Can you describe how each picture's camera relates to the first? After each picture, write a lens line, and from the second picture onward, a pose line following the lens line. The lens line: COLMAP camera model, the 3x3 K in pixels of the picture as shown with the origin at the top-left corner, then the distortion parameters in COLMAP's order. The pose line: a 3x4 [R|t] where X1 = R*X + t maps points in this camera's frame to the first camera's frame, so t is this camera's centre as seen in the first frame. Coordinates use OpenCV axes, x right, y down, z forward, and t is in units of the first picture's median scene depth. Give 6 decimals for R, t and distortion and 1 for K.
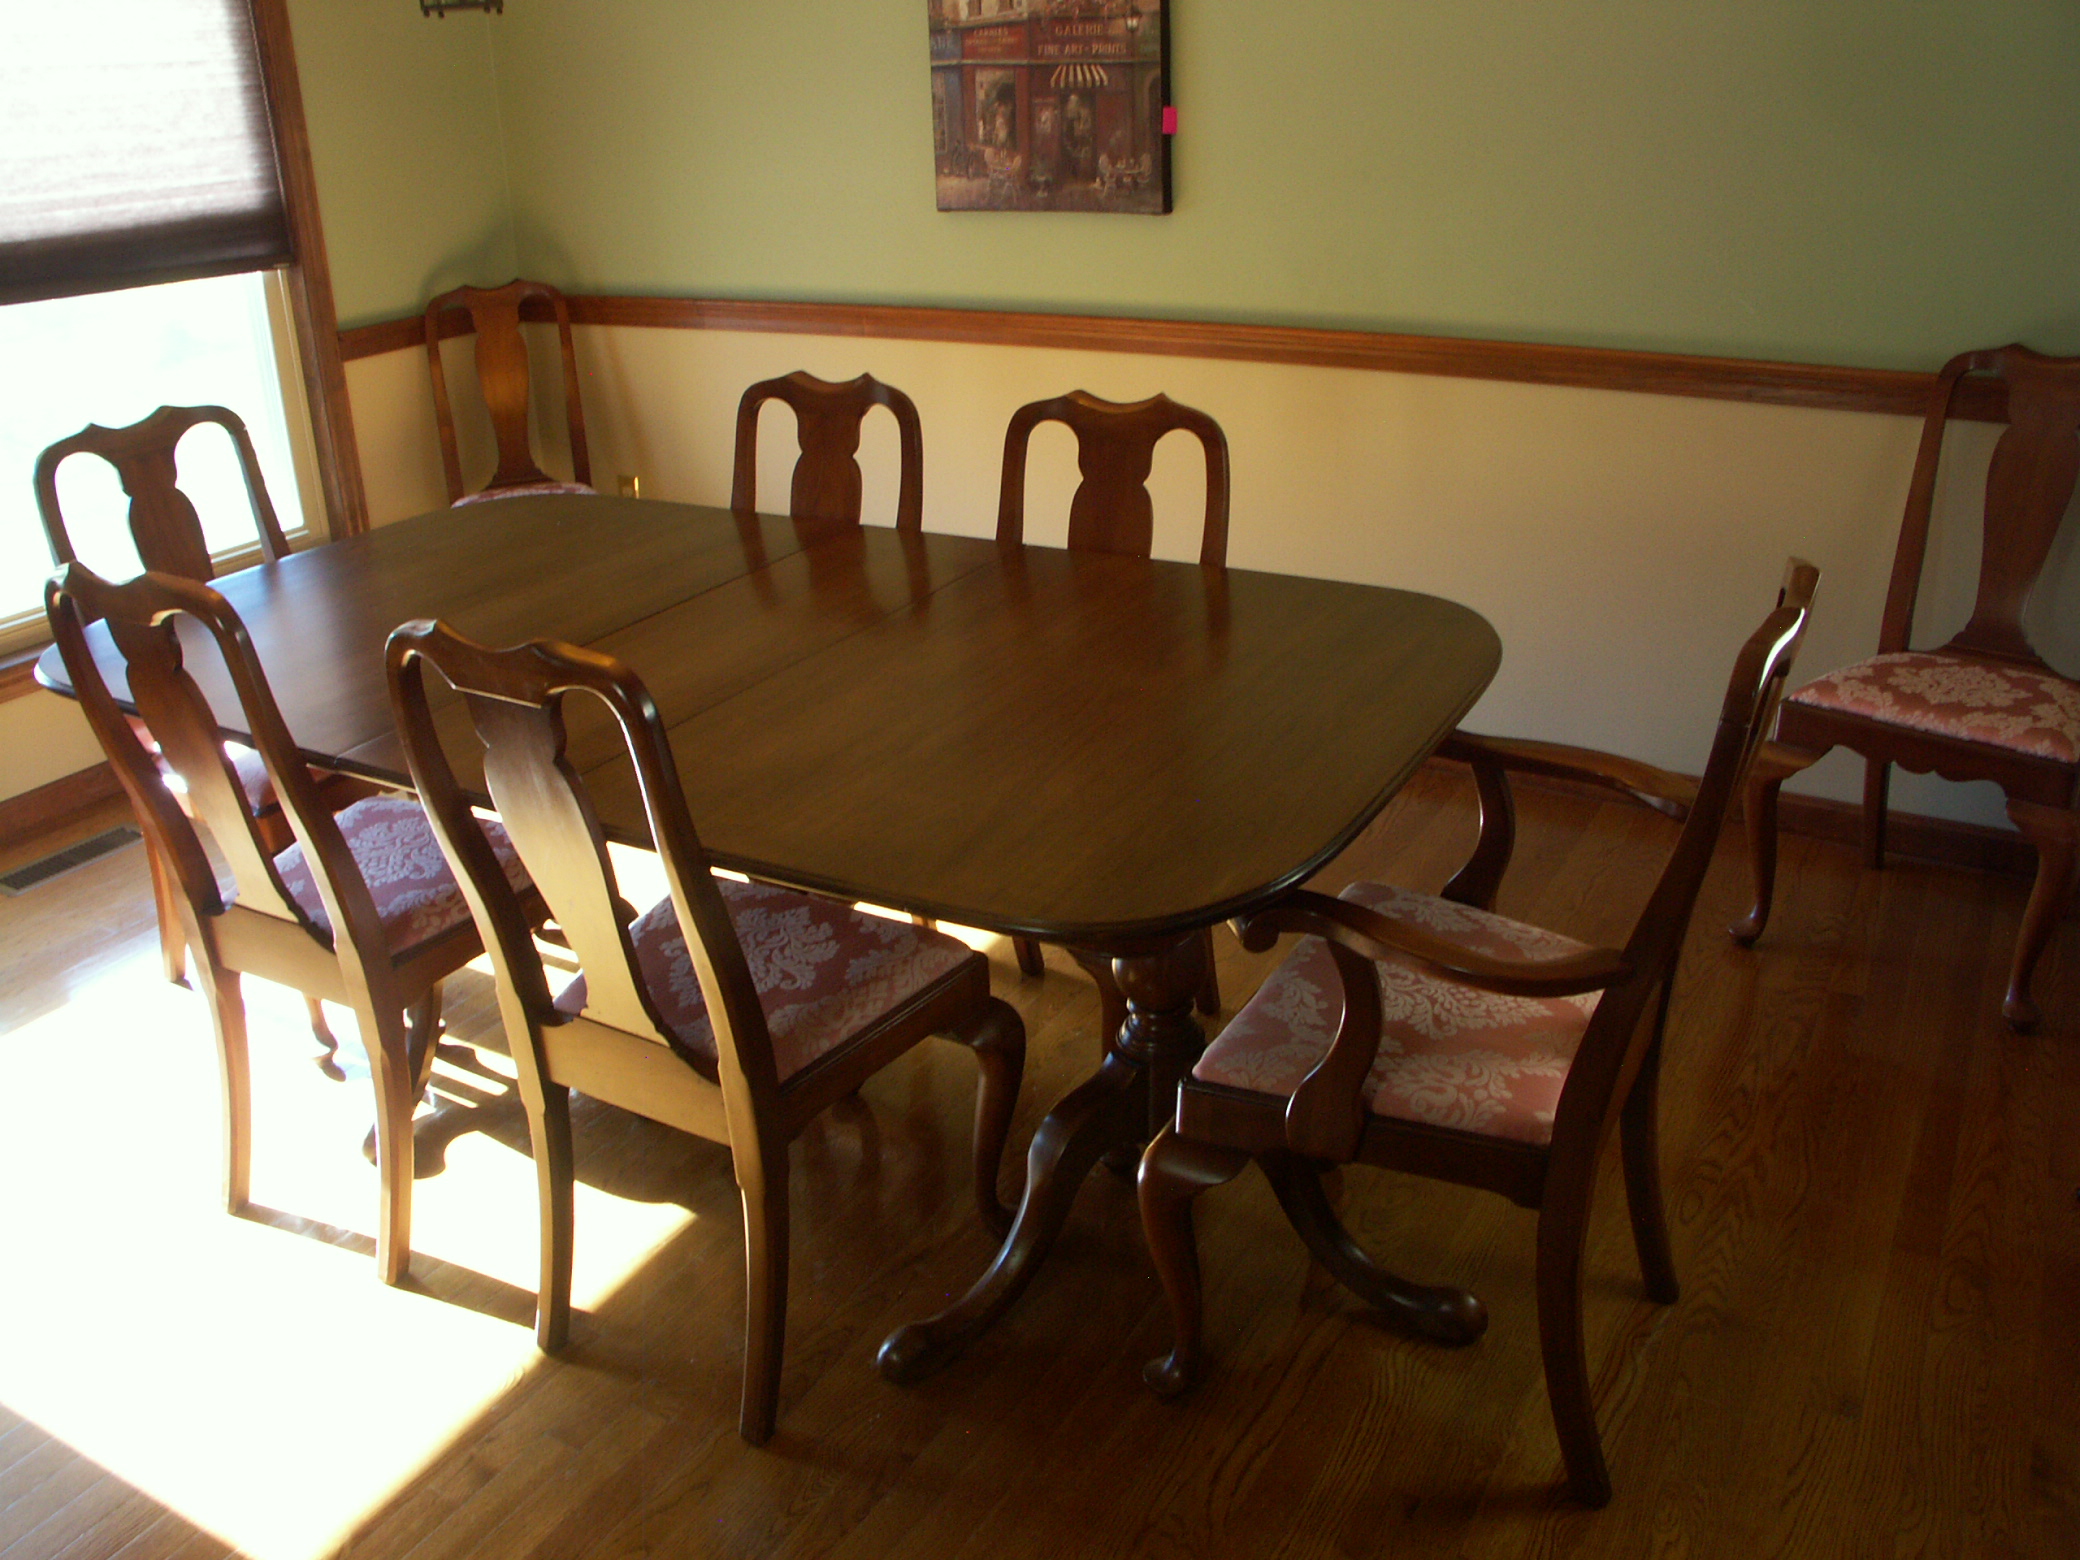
lens RADIAL K [[1752.8, 0, 1037.2], [0, 1752.8, 776.0], [0, 0, 1]] dist [-0.153668, 0.123465]
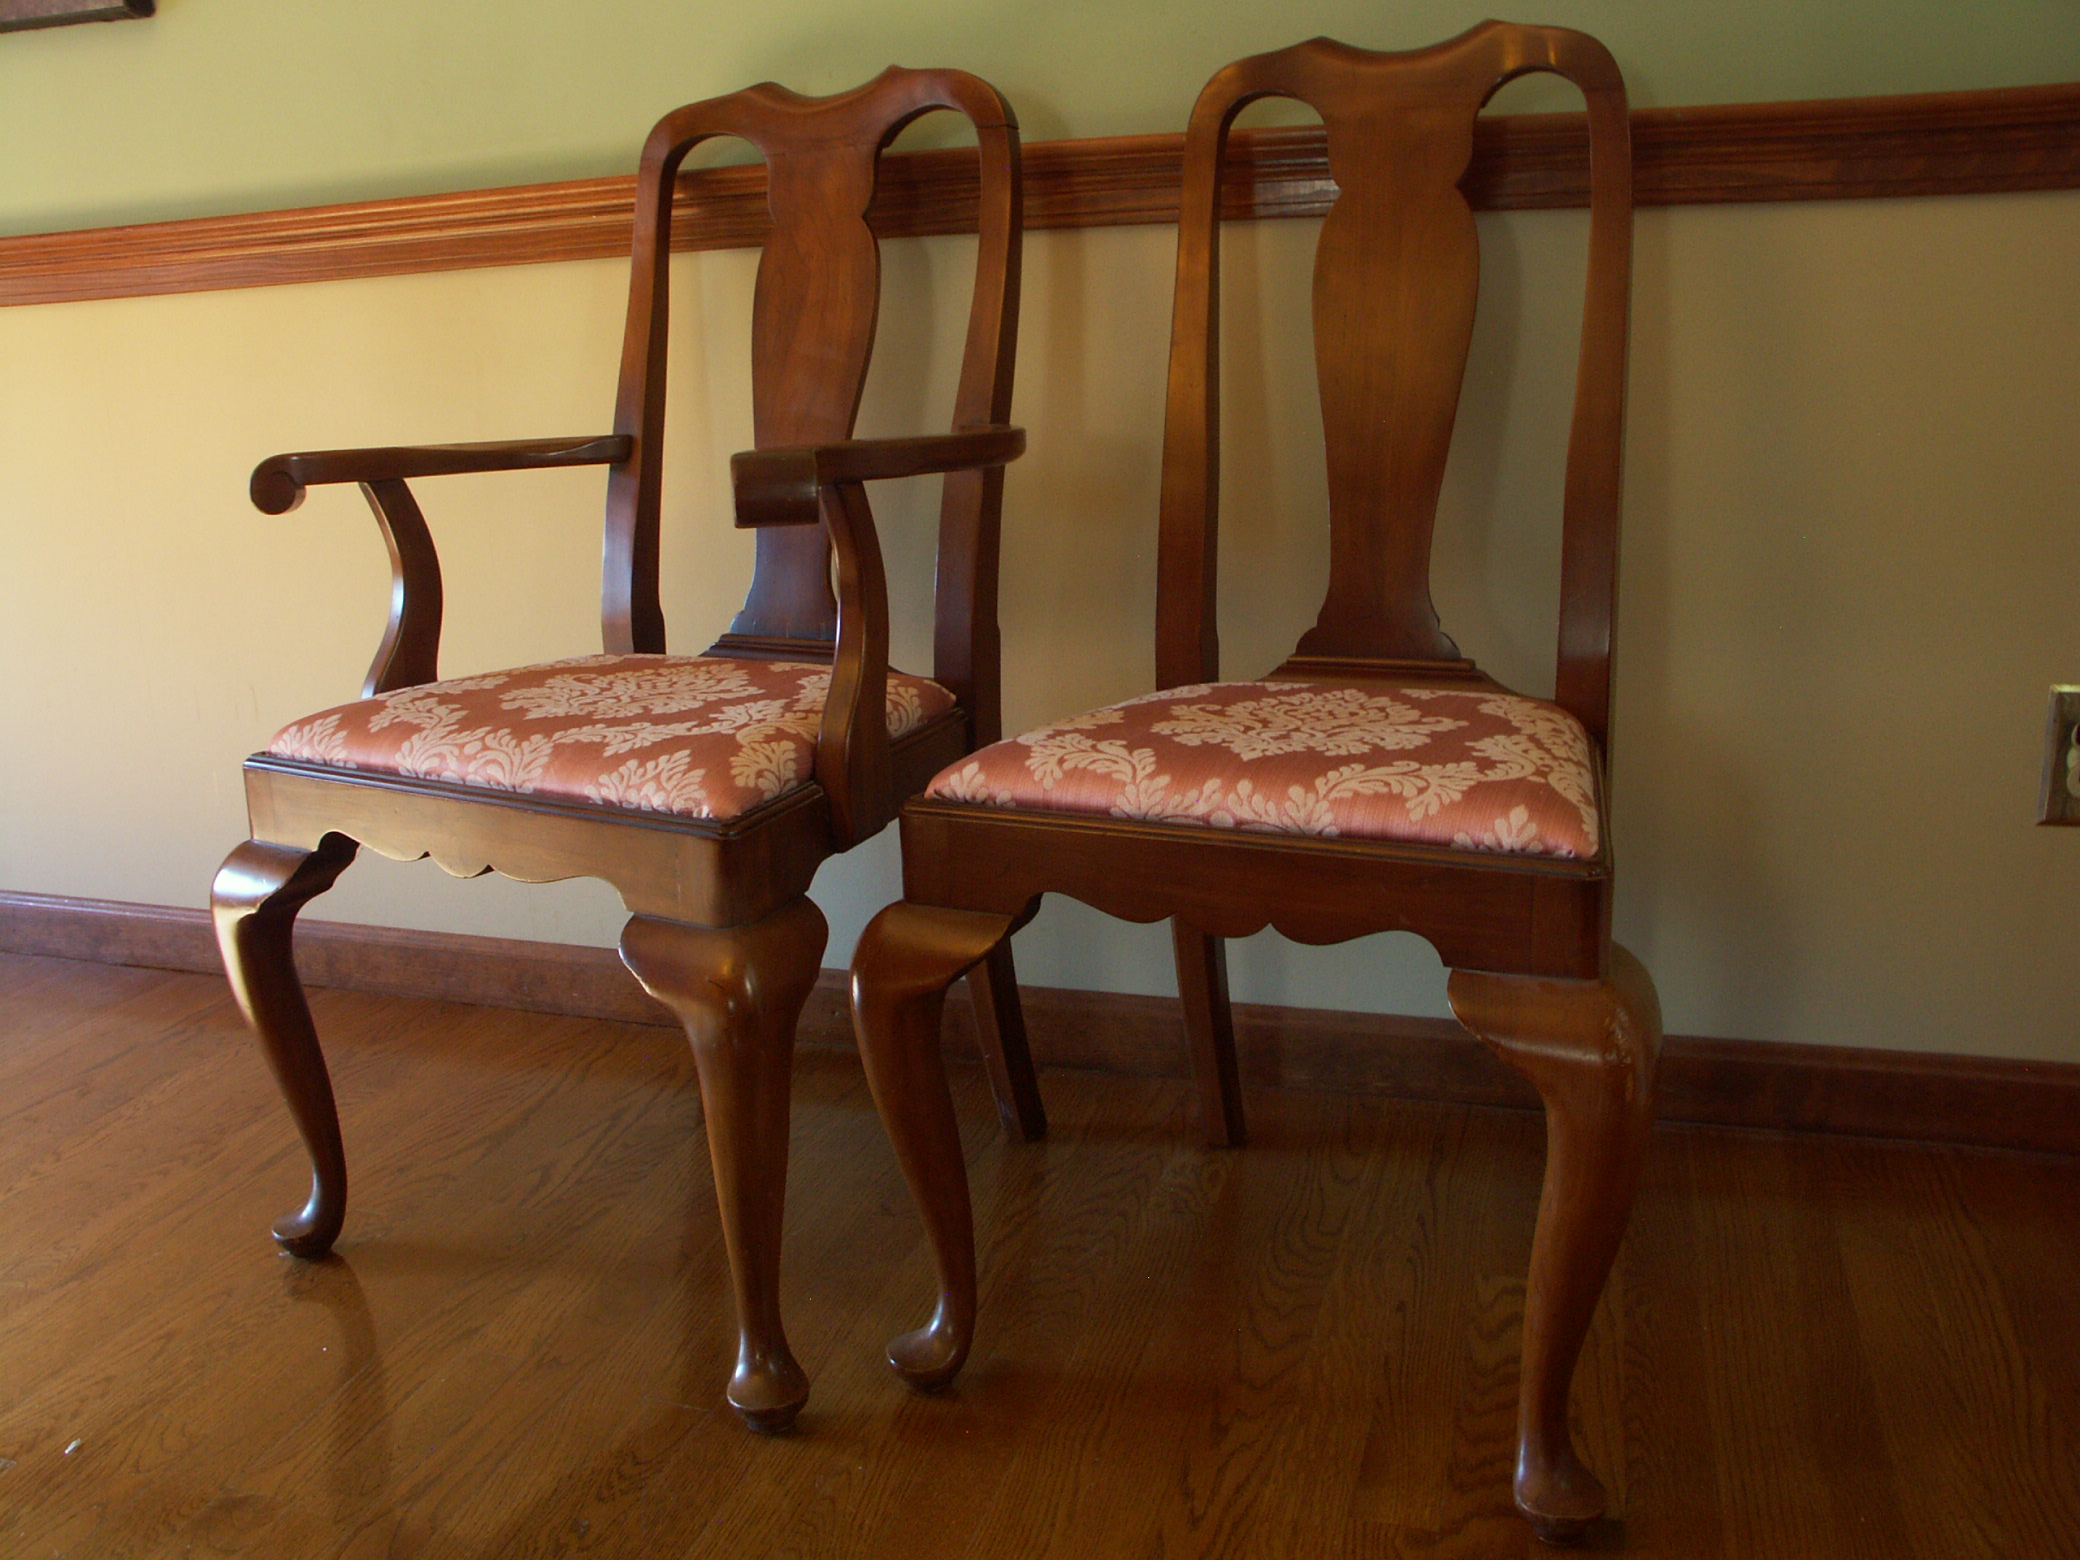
lens RADIAL K [[1752.8, 0, 1048.4], [0, 1752.8, 786.1], [0, 0, 1]] dist [-0.153668, 0.123465]
pose [[0.950359, -0.088174, 0.298402, 0.353822], [0.128566, 0.984592, -0.118527, 0.007131], [-0.283353, 0.151007, 0.947052, 0.610475]]
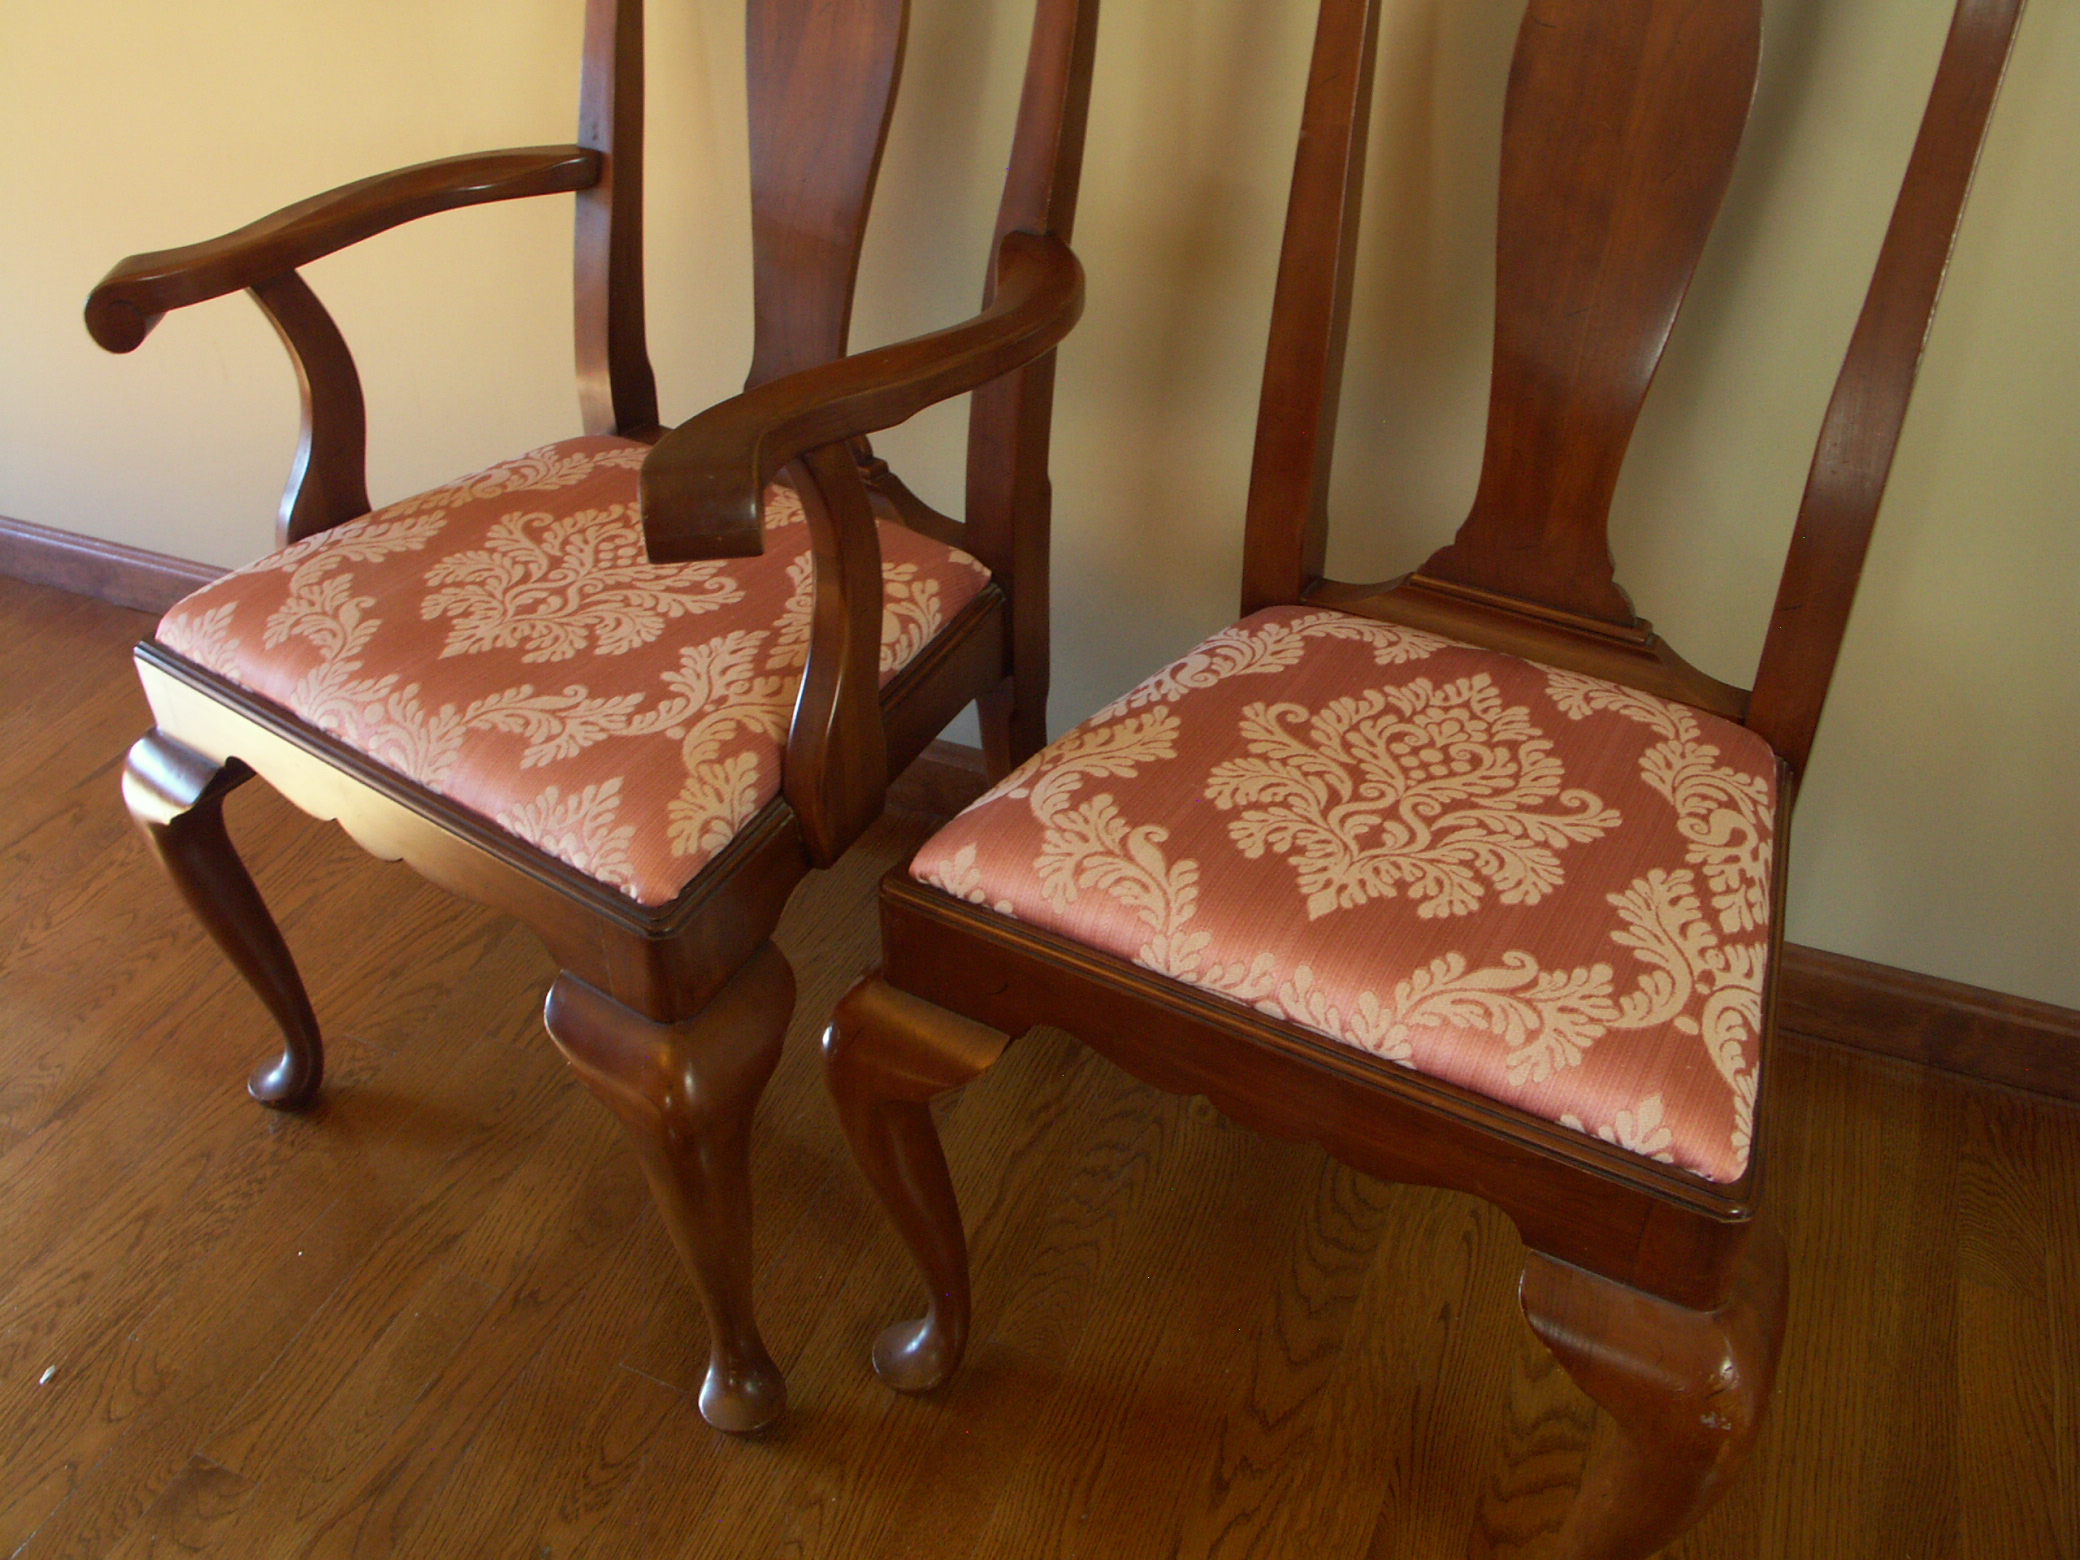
lens RADIAL K [[1752.8, 0, 1034.2], [0, 1752.8, 778.2], [0, 0, 1]] dist [-0.153668, 0.123465]
pose [[0.977367, -0.123418, 0.171817, 0.422002], [0.076730, 0.963690, 0.255760, -0.151644], [-0.197144, -0.236788, 0.951349, 0.703994]]
